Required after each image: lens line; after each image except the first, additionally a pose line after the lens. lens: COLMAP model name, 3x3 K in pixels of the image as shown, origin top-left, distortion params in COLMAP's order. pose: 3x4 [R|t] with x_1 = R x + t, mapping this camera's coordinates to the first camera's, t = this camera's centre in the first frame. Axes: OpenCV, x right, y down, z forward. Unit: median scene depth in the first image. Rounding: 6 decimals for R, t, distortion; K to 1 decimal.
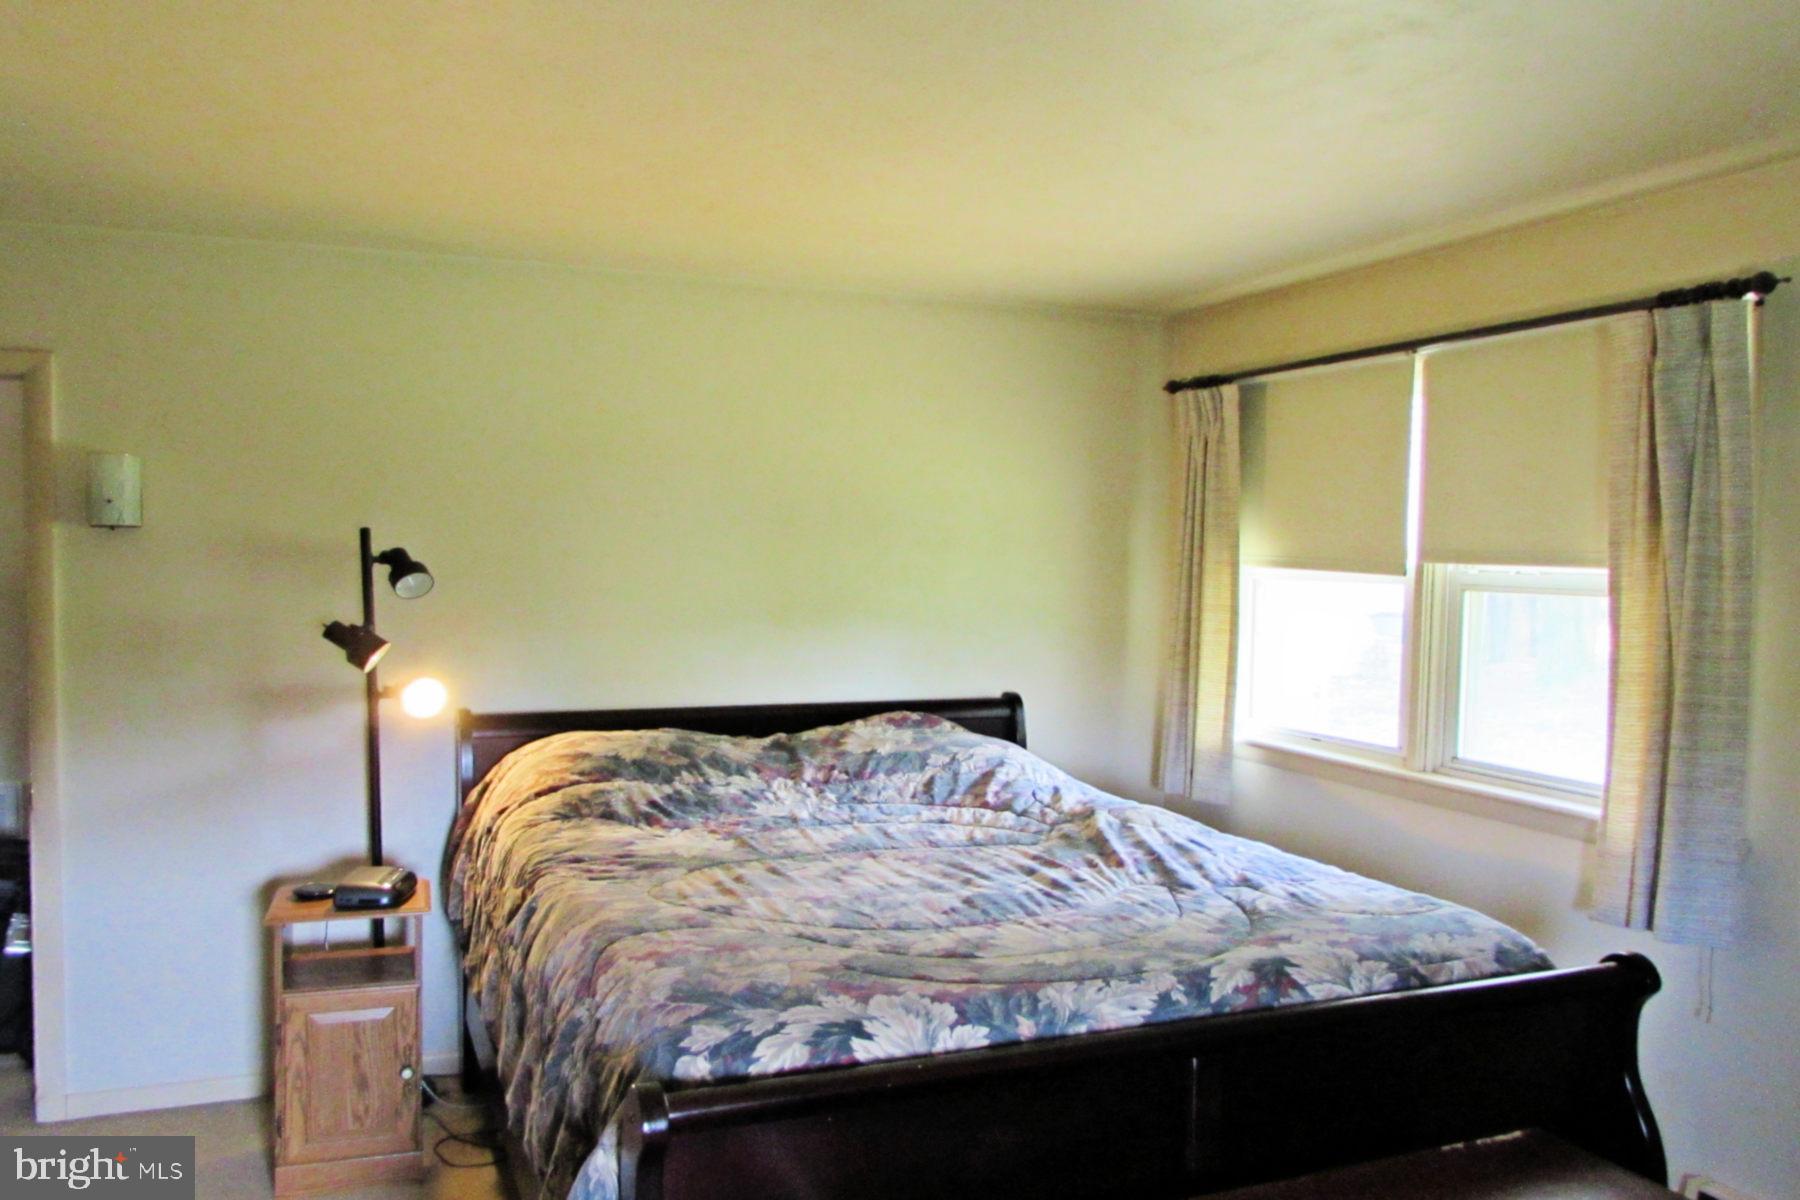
lens RADIAL K [[1327.2, 0, 895.4], [0, 1327.2, 596.7], [0, 0, 1]] dist [-0.000635, -0.002072]
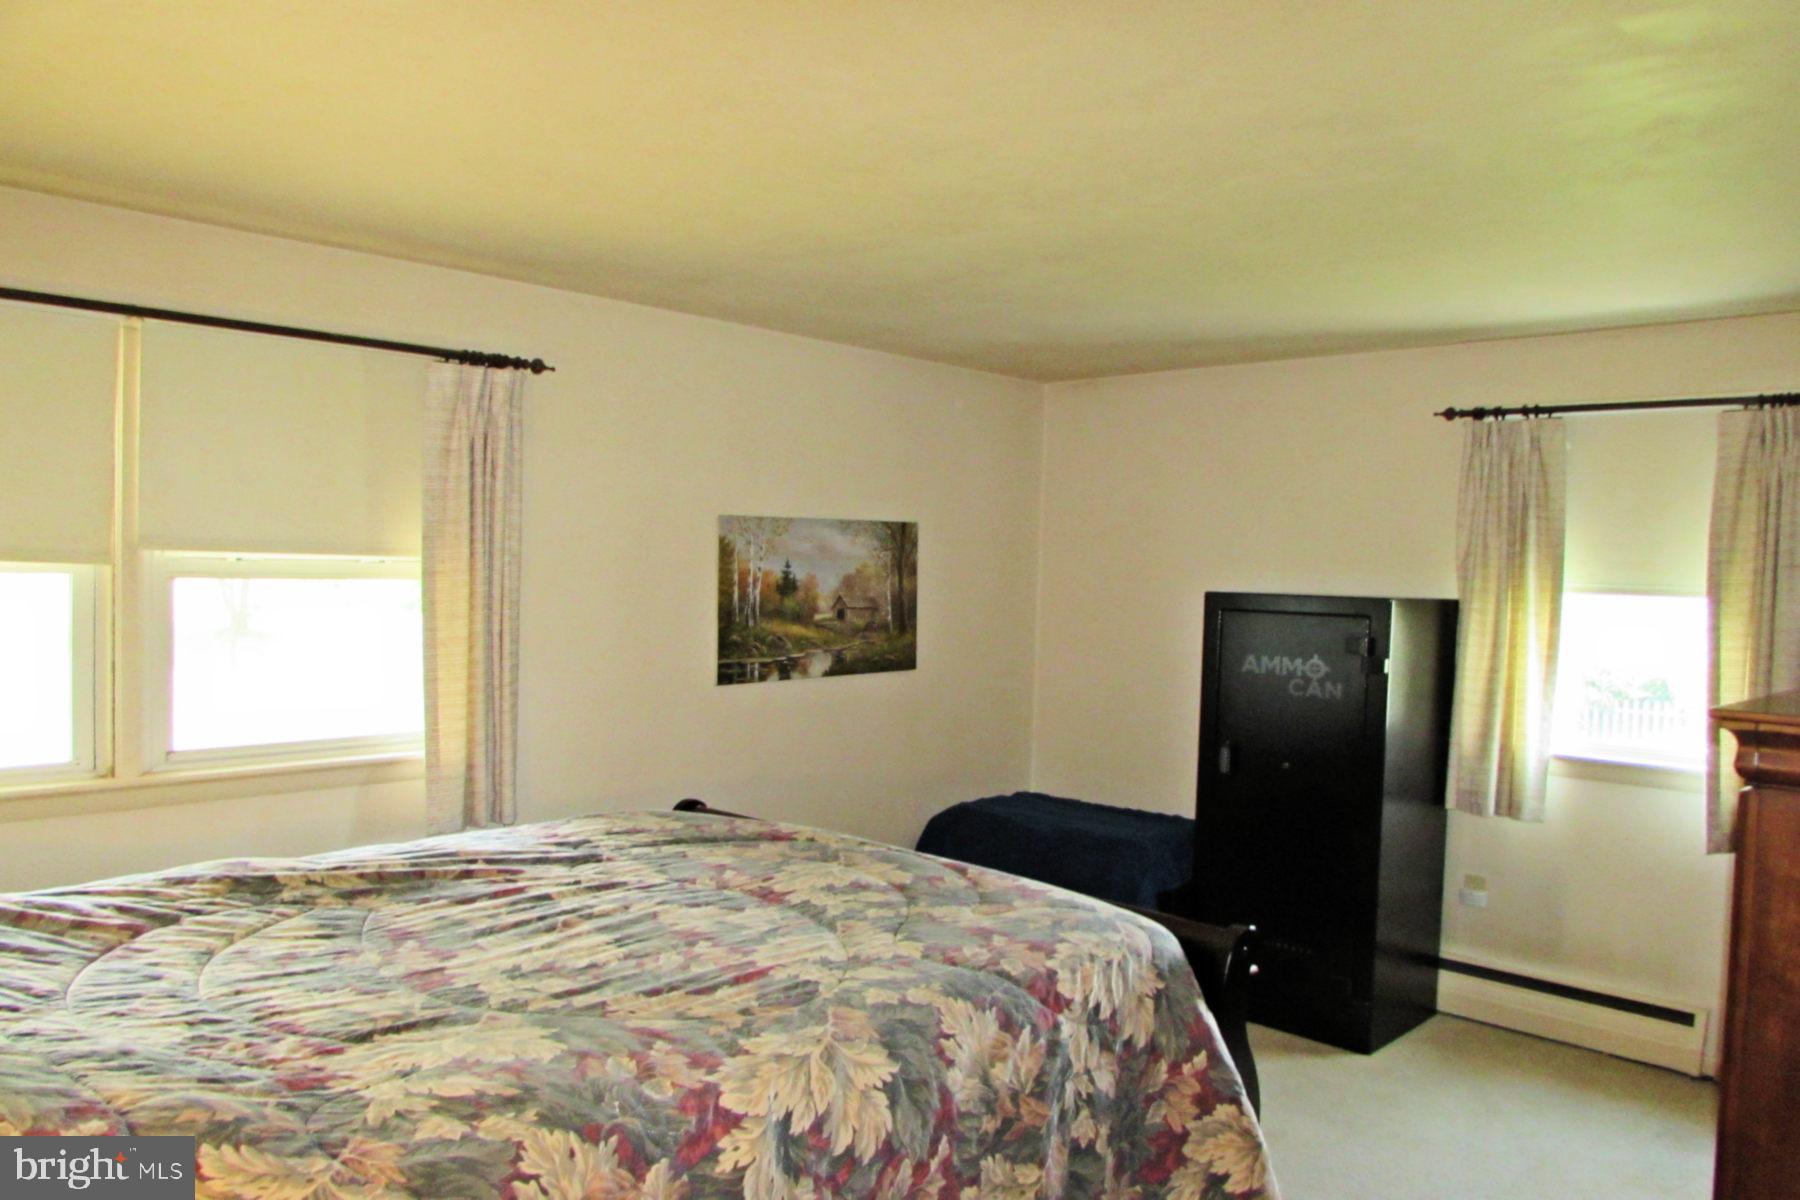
lens RADIAL K [[1236.8, 0, 889.7], [0, 1236.8, 634.2], [0, 0, 1]] dist [-0.005916, -0.000211]
pose [[-0.345876, -0.071172, 0.935577, -0.739798], [0.004886, 0.996969, 0.077649, -0.038490], [-0.938267, 0.031428, -0.344480, 1.025277]]
